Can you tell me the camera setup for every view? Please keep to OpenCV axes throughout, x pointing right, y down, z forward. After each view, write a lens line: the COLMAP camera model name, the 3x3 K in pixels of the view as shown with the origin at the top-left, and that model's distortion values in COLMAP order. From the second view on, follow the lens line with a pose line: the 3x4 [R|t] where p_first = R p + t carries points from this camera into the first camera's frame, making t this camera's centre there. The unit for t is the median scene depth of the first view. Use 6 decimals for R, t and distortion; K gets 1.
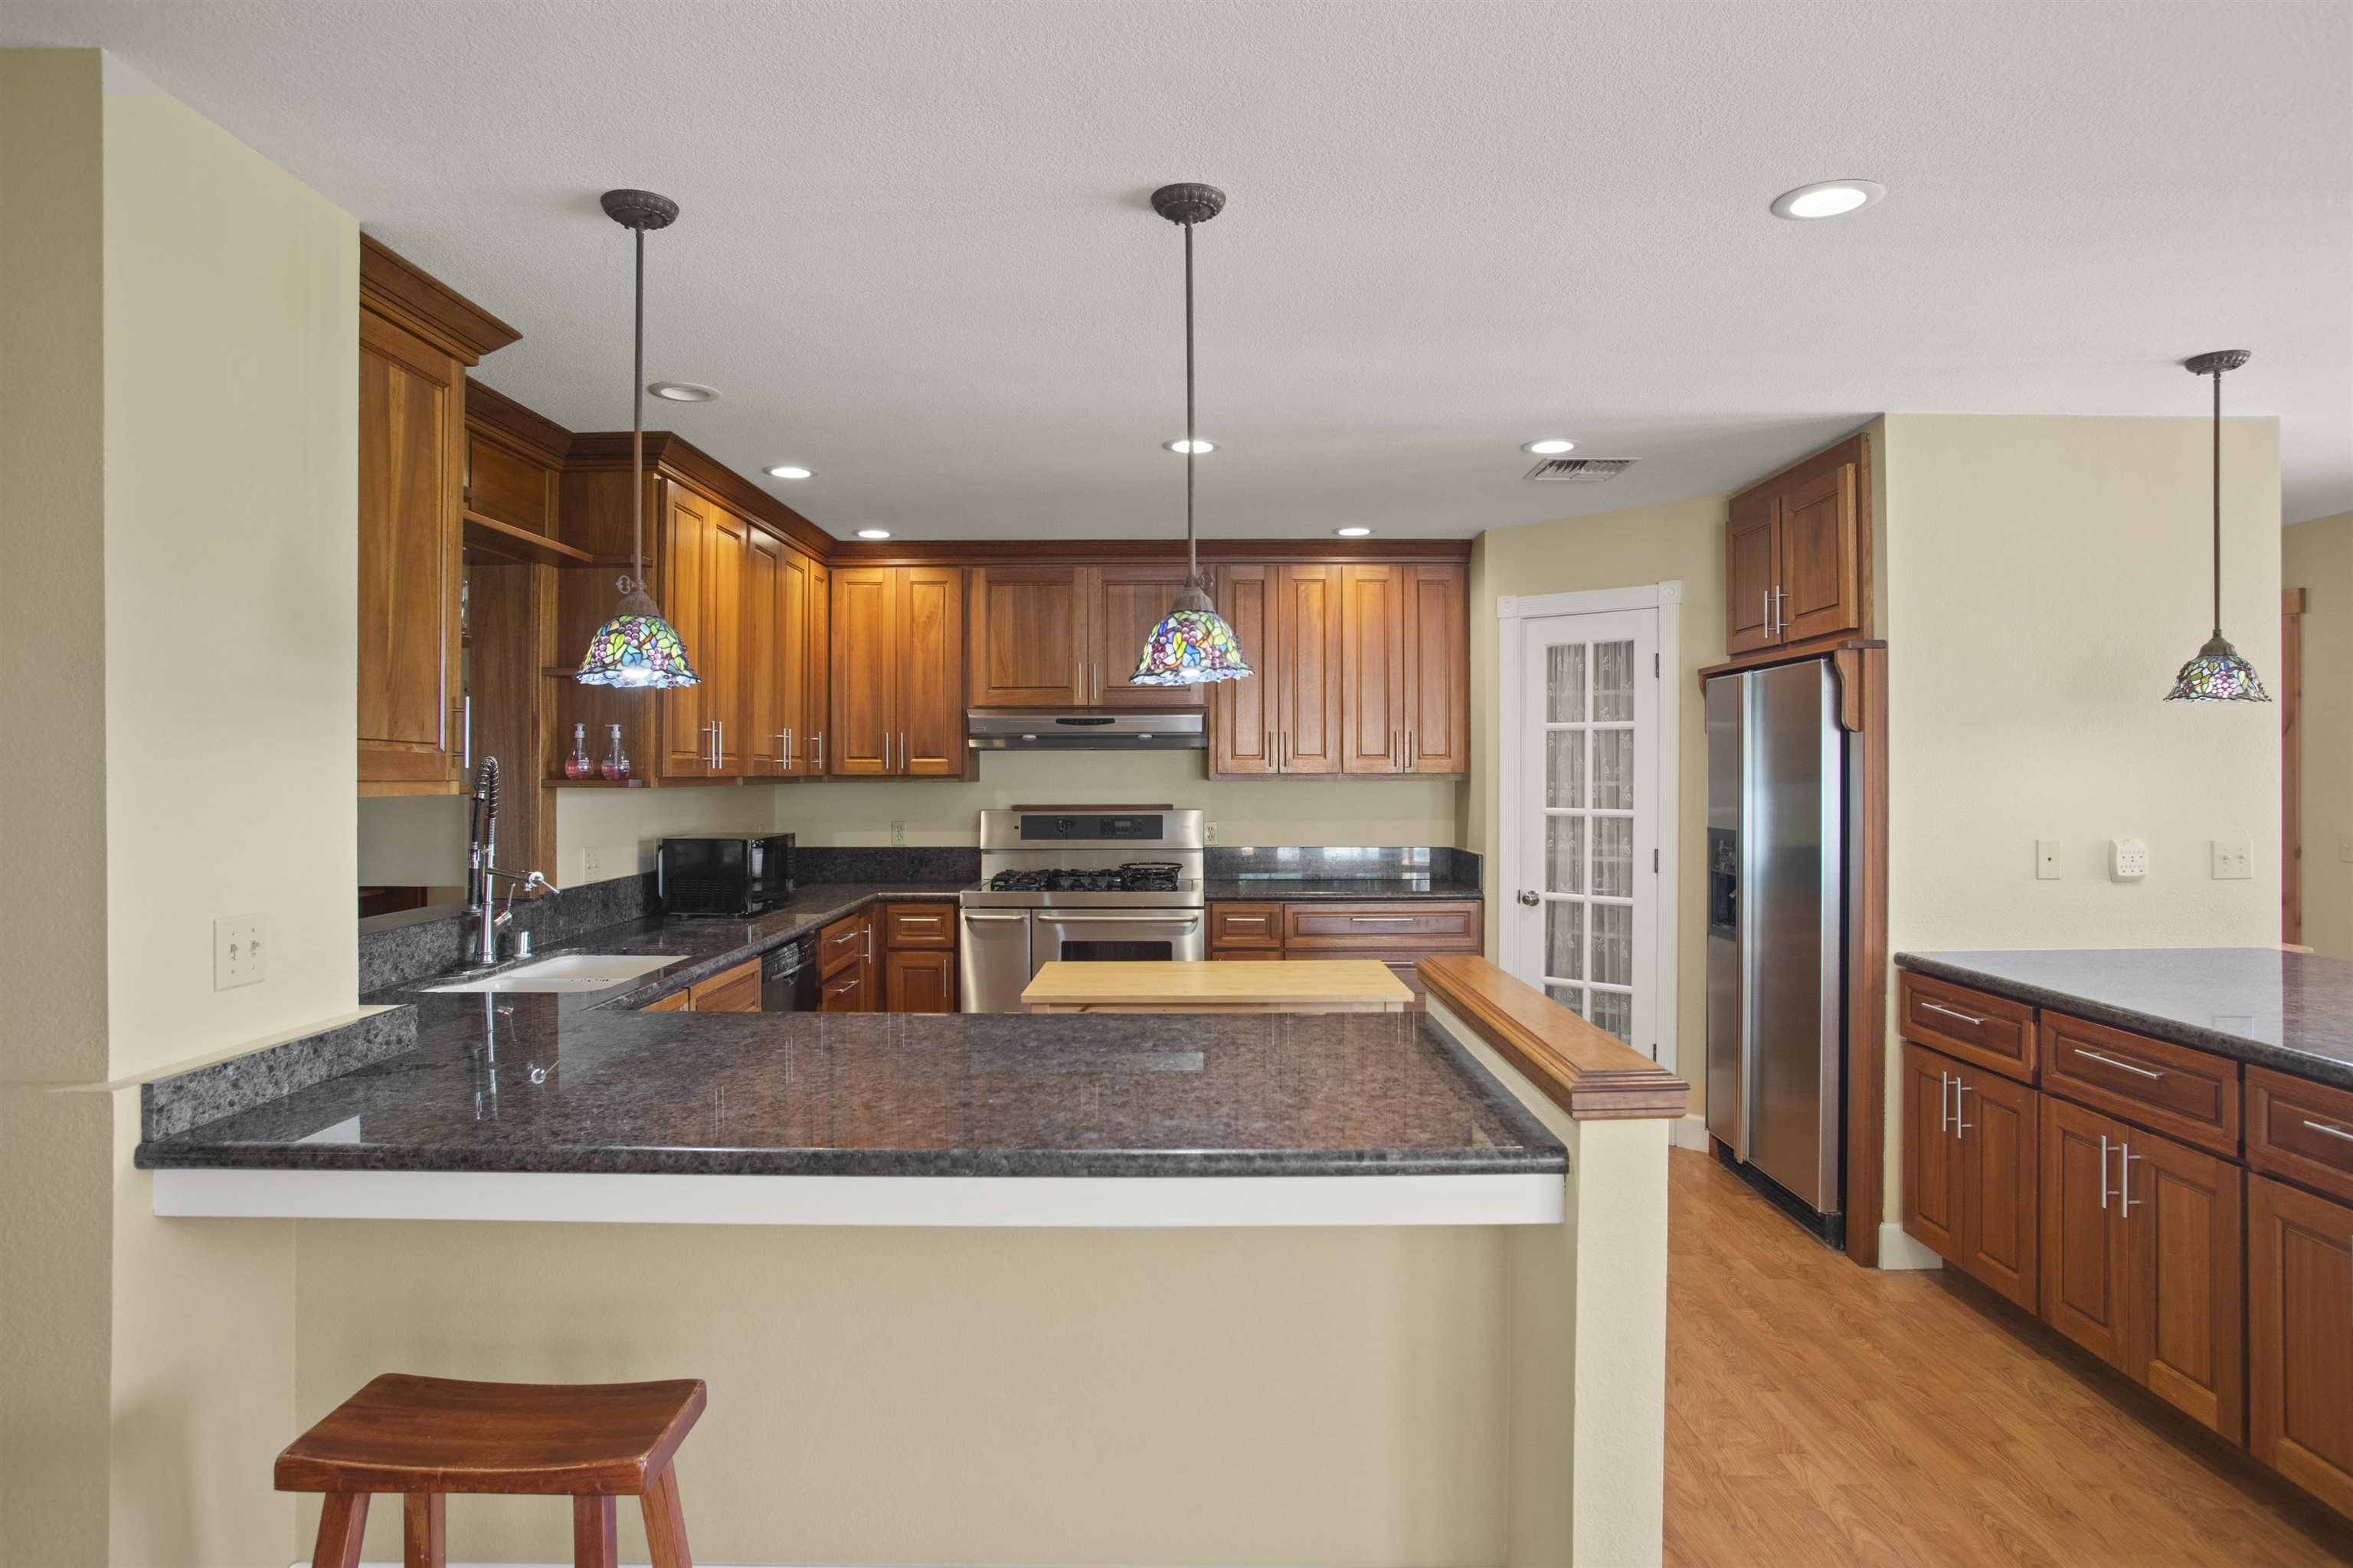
lens RADIAL K [[1361.6, 0, 1176.5], [0, 1361.6, 784.0], [0, 0, 1]] dist [0.001611, 0.000259]
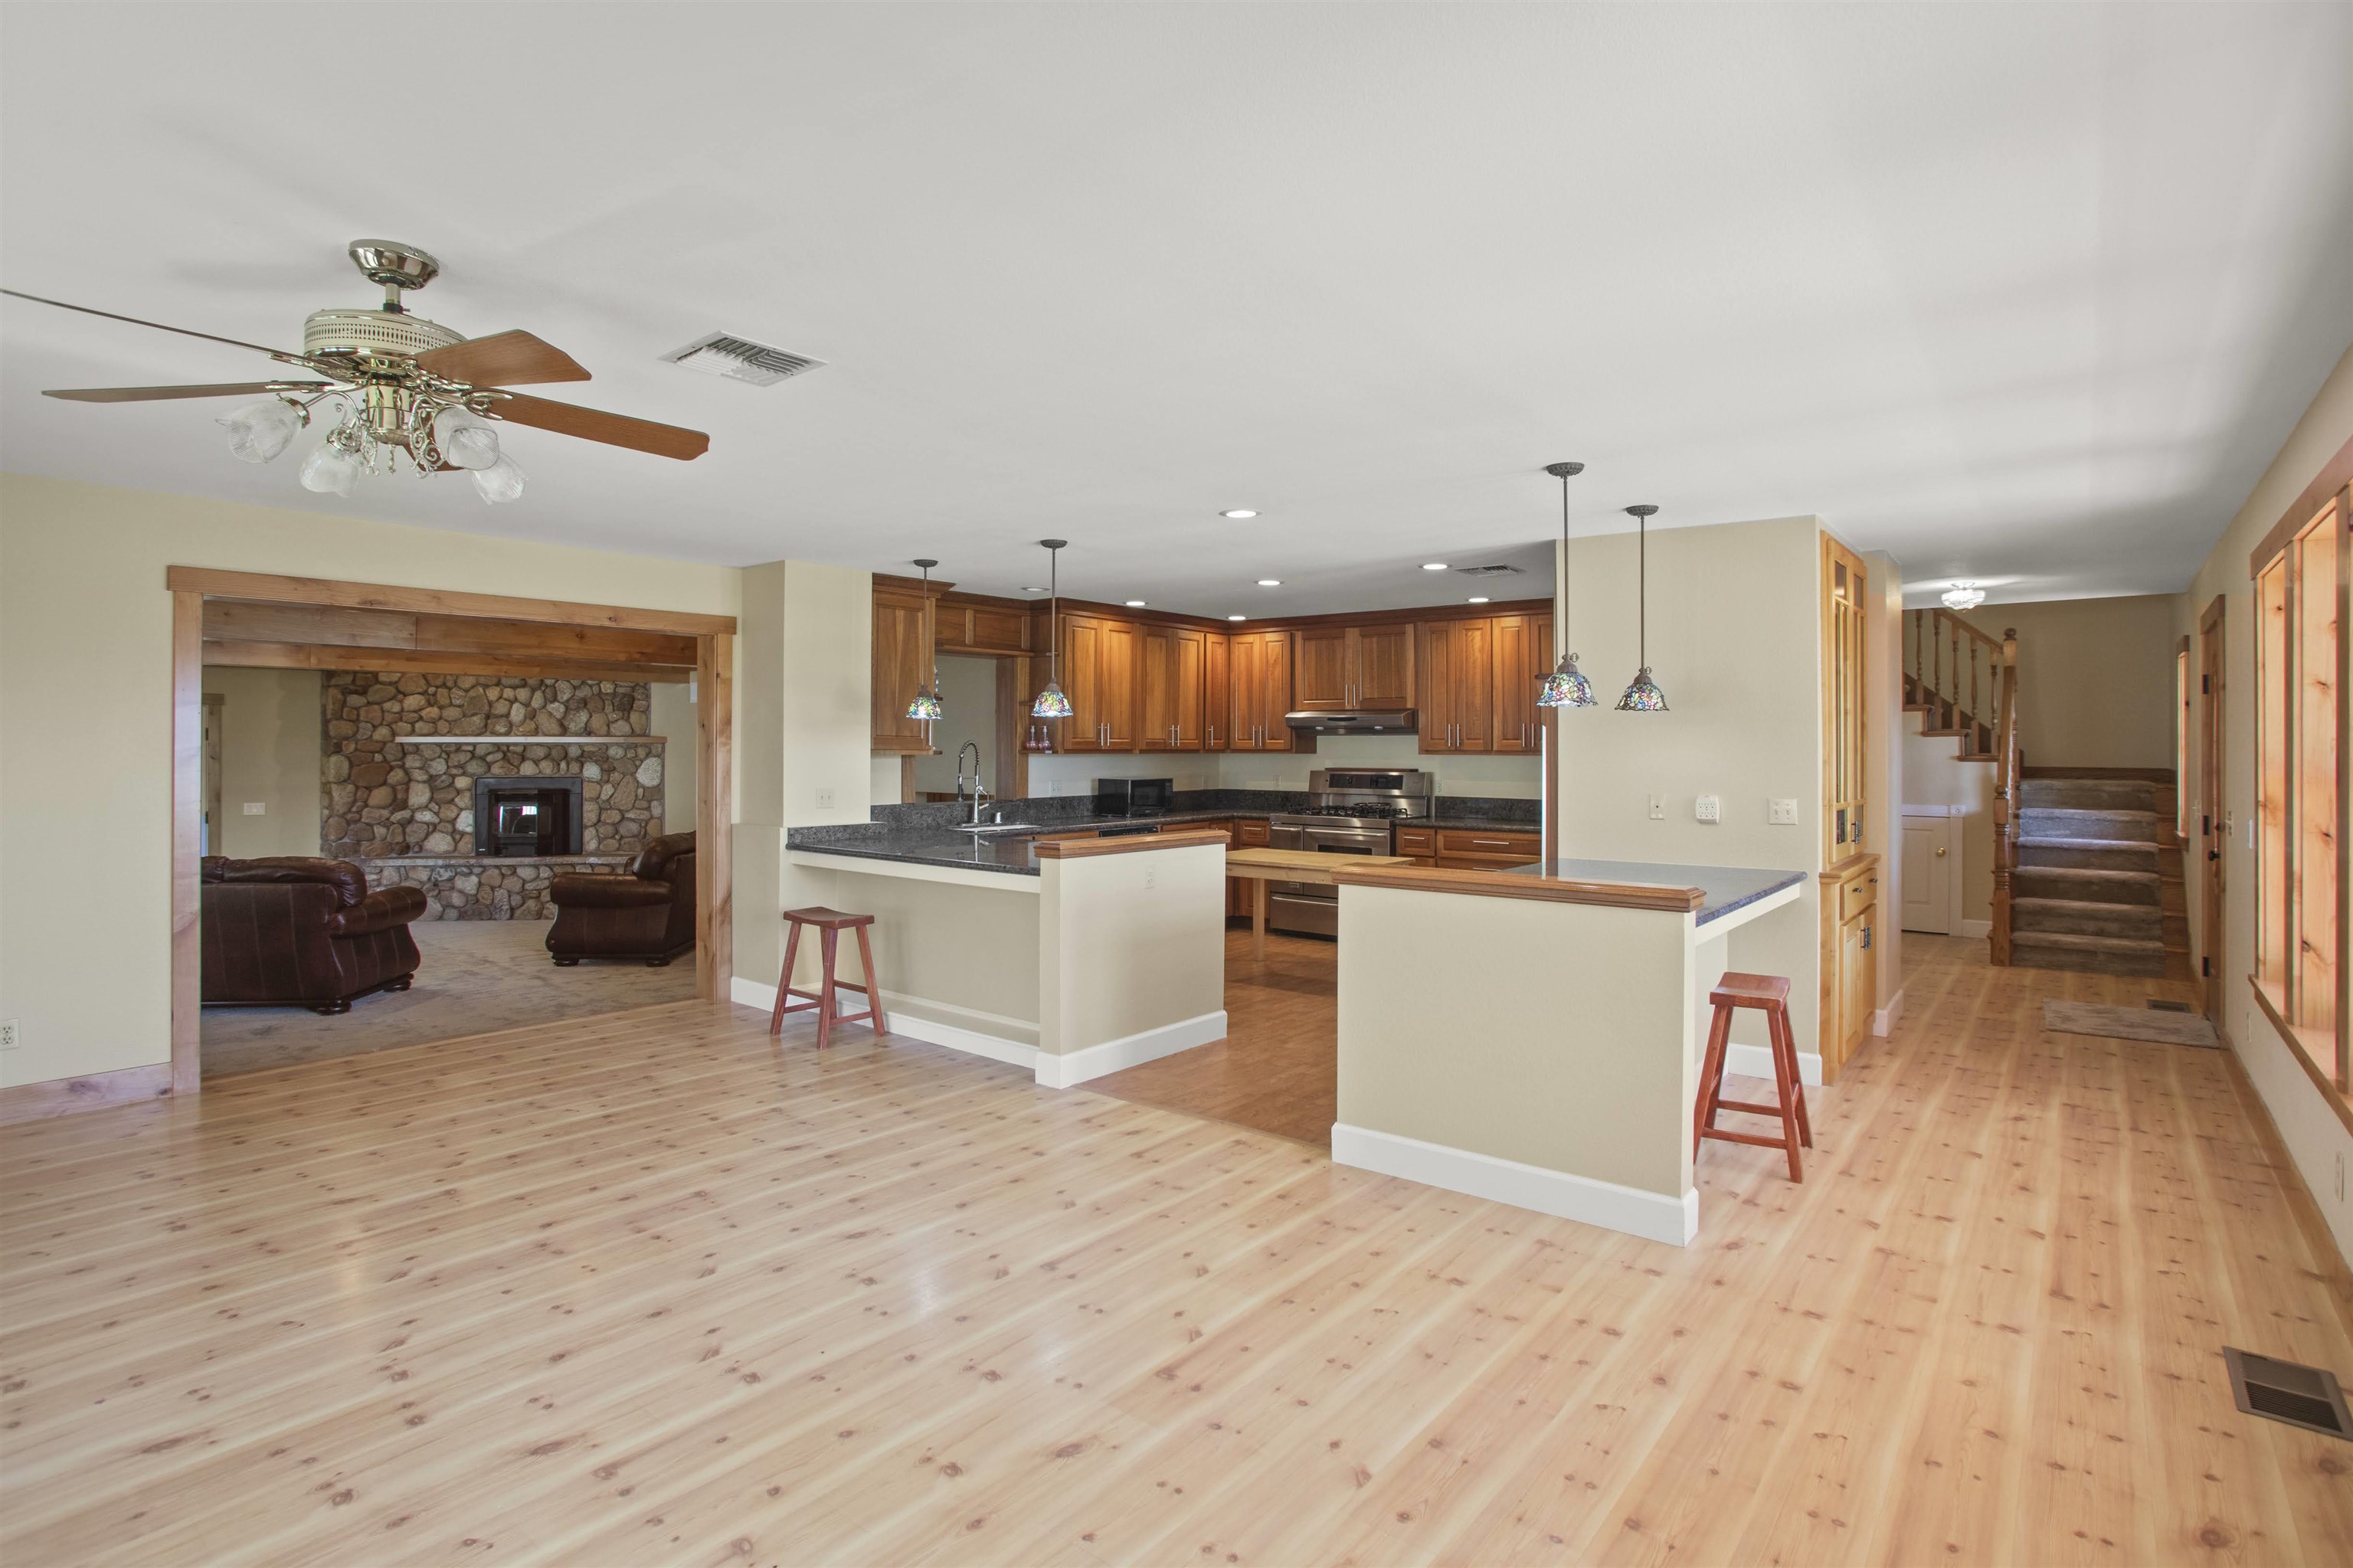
lens RADIAL K [[1143.9, 0, 1180.1], [0, 1143.9, 816.5], [0, 0, 1]] dist [-0.065660, 0.000578]
pose [[0.786578, 0.042972, -0.615993, 0.683079], [-0.010990, 0.998392, 0.055614, -0.000780], [0.617393, -0.036975, 0.785786, -0.272281]]
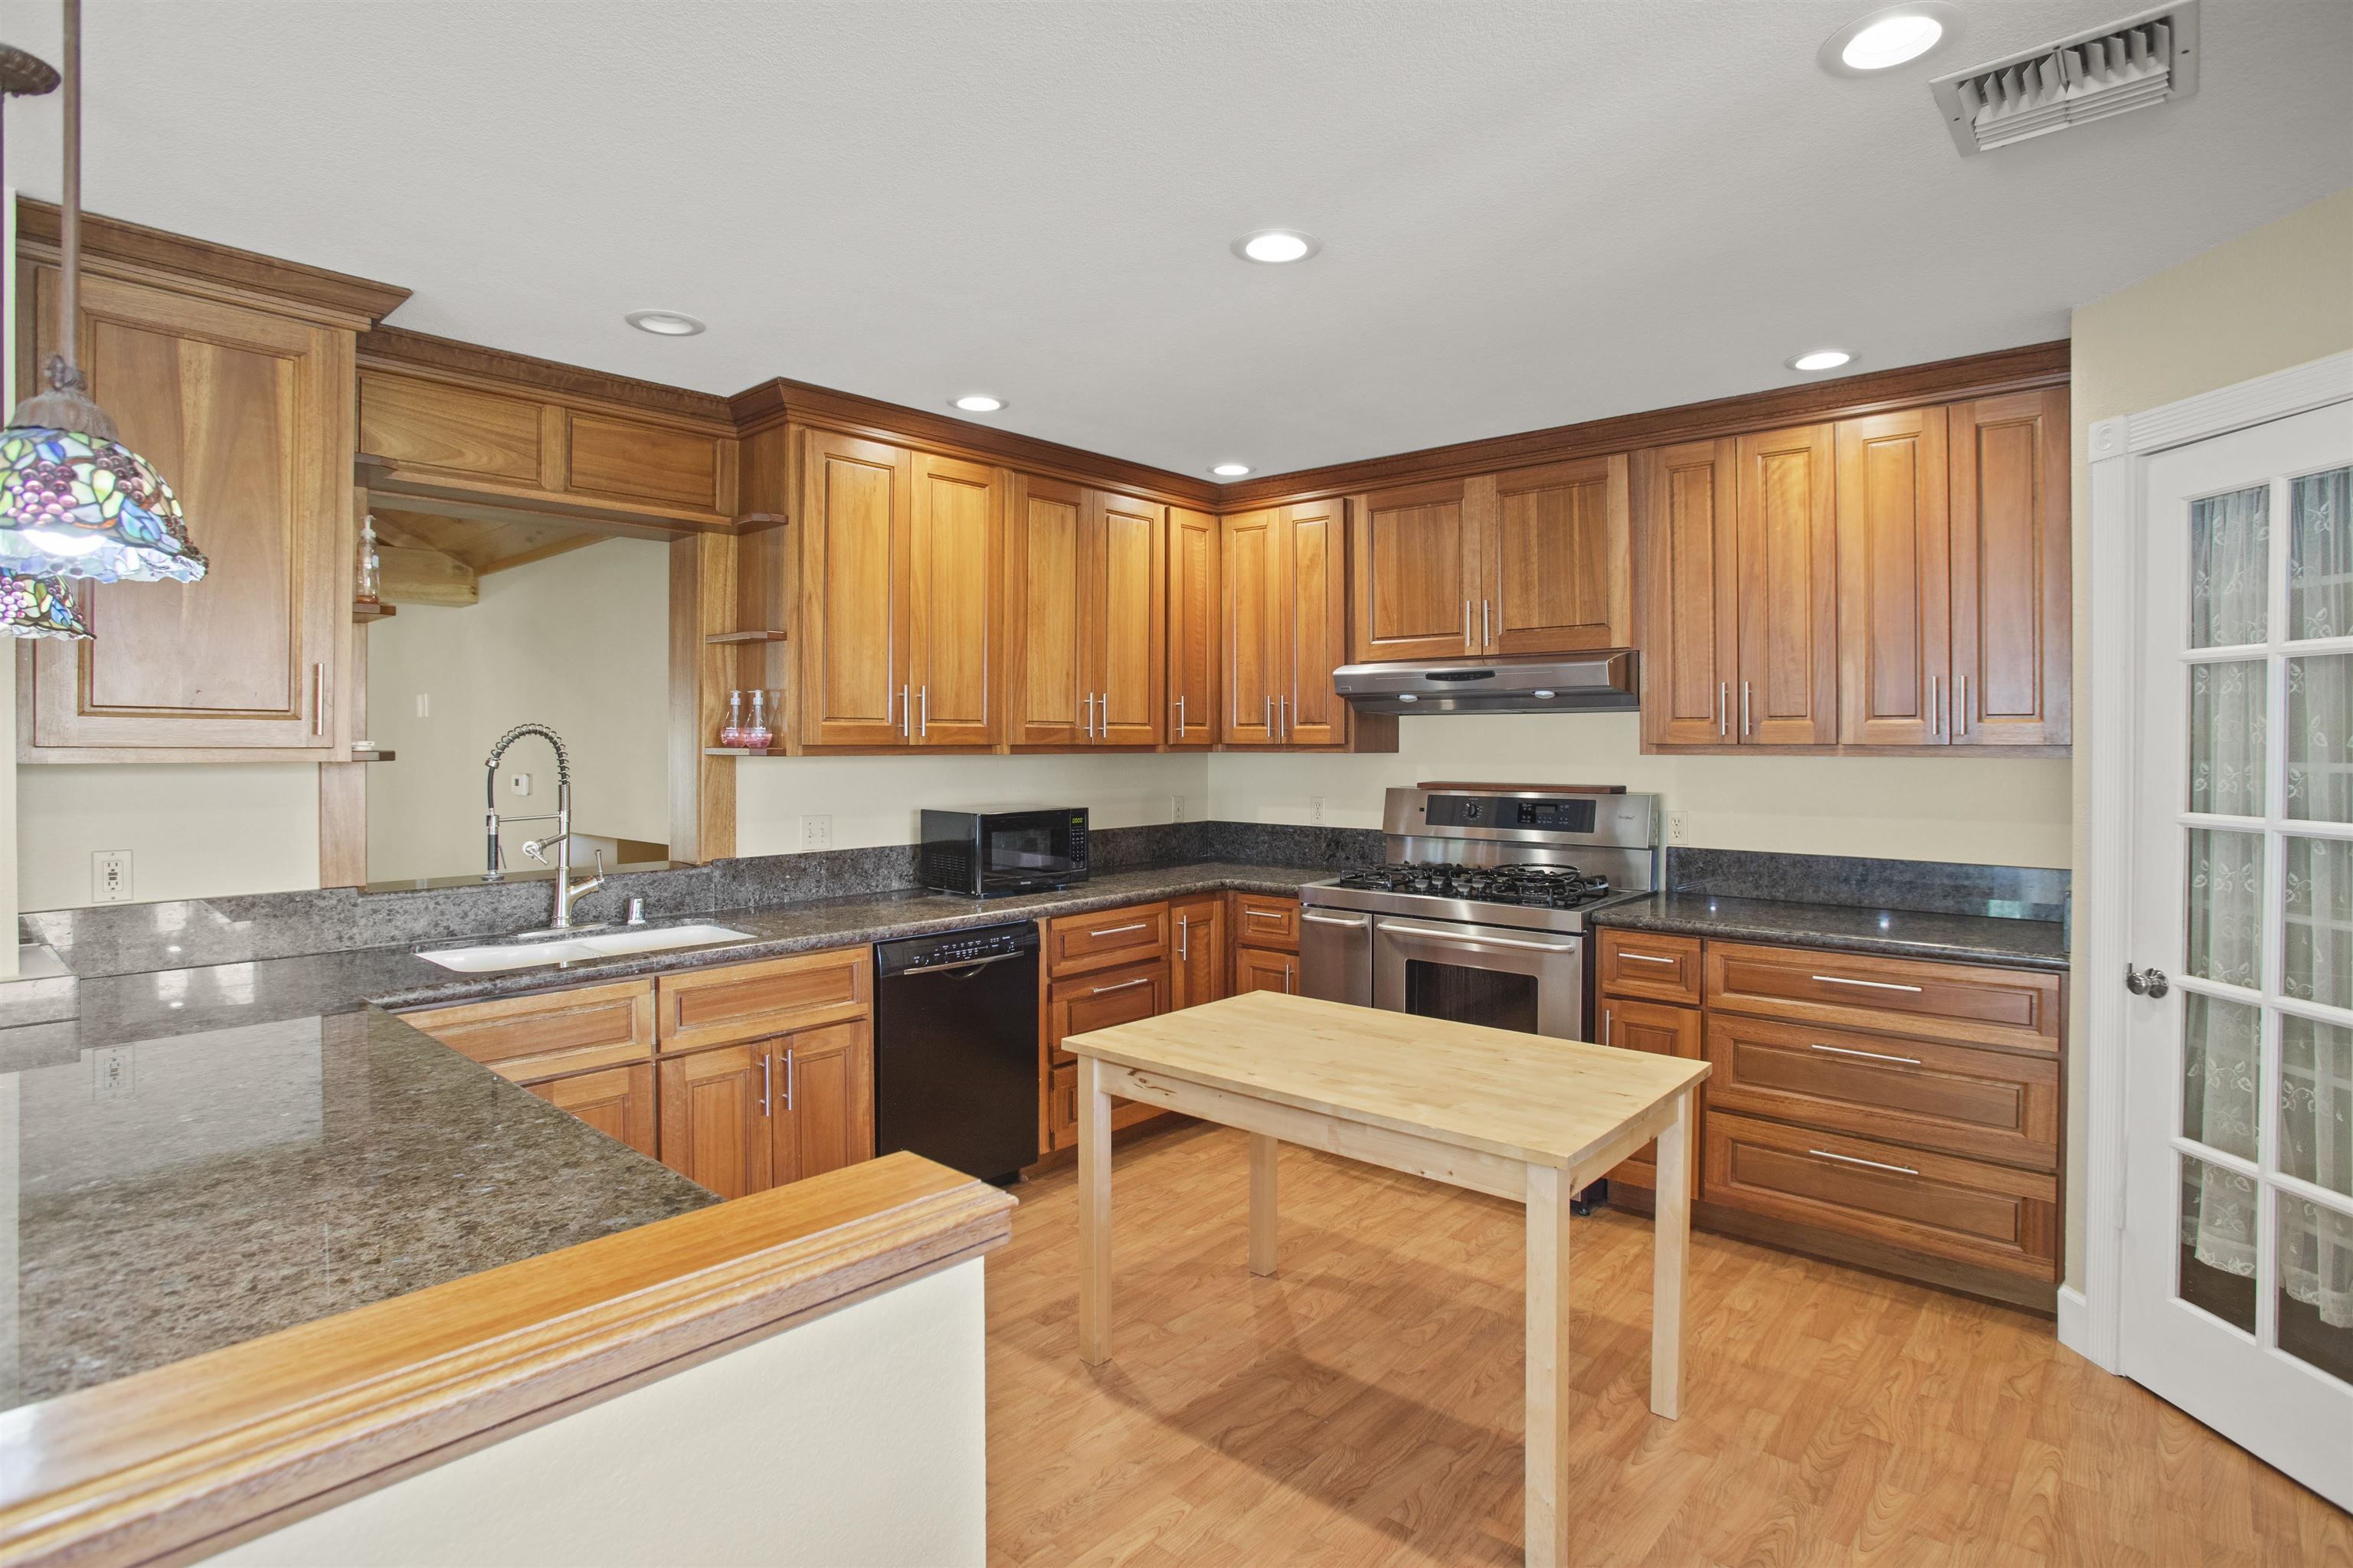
lens RADIAL K [[1200.0, 0, 1181.4], [0, 1200.0, 753.5], [0, 0, 1]] dist [-0.065154, 0.043557]
pose [[0.759869, 0.009554, -0.650006, 0.258739], [-0.009087, 0.999950, 0.004074, -0.003310], [0.650013, 0.002811, 0.759918, 0.394440]]
